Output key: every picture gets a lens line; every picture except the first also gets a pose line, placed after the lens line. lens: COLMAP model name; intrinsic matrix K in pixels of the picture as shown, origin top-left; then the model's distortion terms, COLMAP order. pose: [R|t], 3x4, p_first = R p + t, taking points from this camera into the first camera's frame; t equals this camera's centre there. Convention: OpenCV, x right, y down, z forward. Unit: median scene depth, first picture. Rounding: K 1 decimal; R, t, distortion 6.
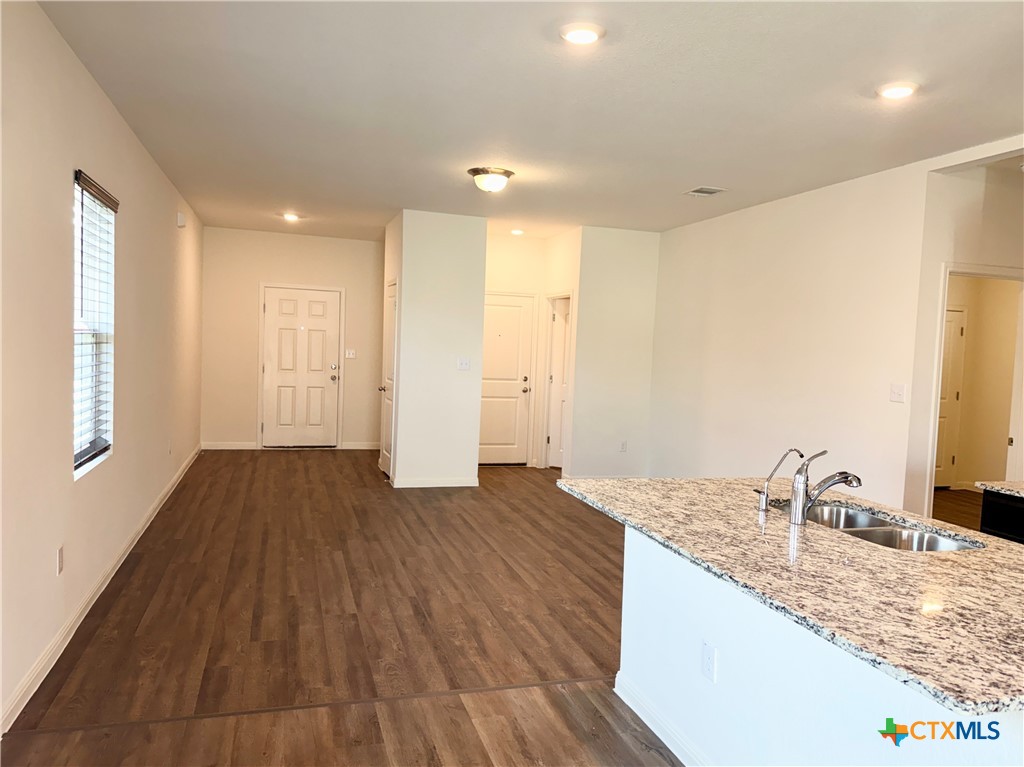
lens RADIAL K [[725.6, 0, 512.1], [0, 725.6, 387.7], [0, 0, 1]] dist [0.006695, 0.000899]
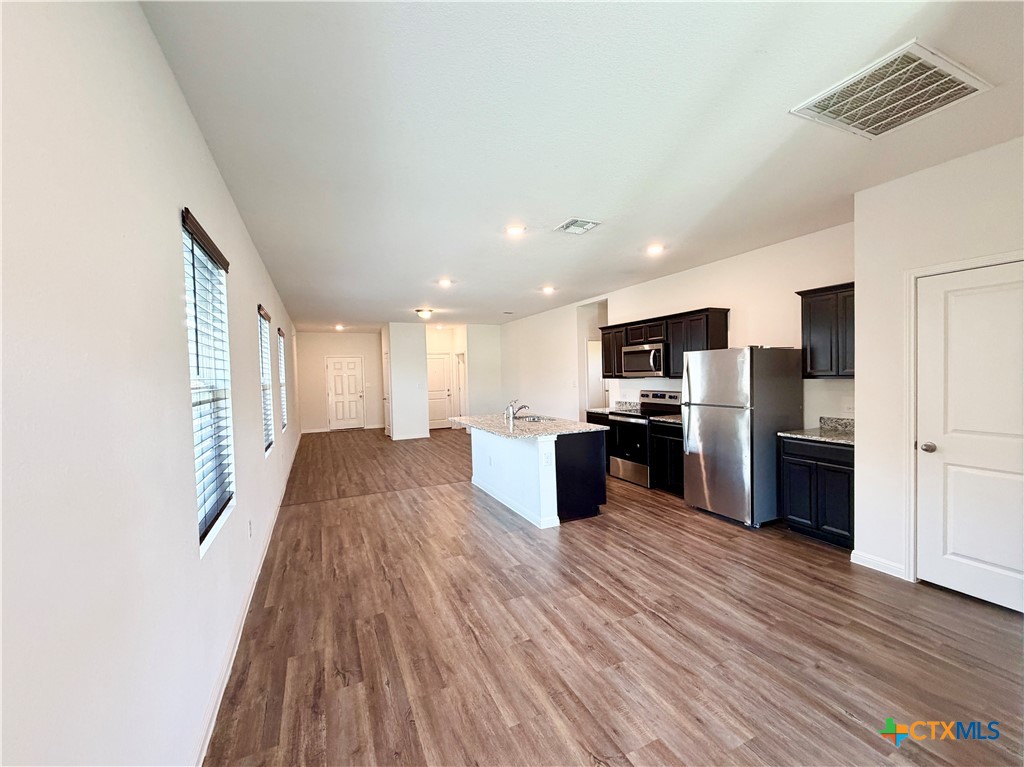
lens RADIAL K [[425.1, 0, 512.8], [0, 425.1, 383.4], [0, 0, 1]] dist [0.000409, -0.000001]
pose [[0.988170, -0.072288, 0.135255, 0.055532], [0.076858, 0.996624, -0.028872, 0.028877], [-0.132712, 0.038926, 0.990390, -0.500652]]
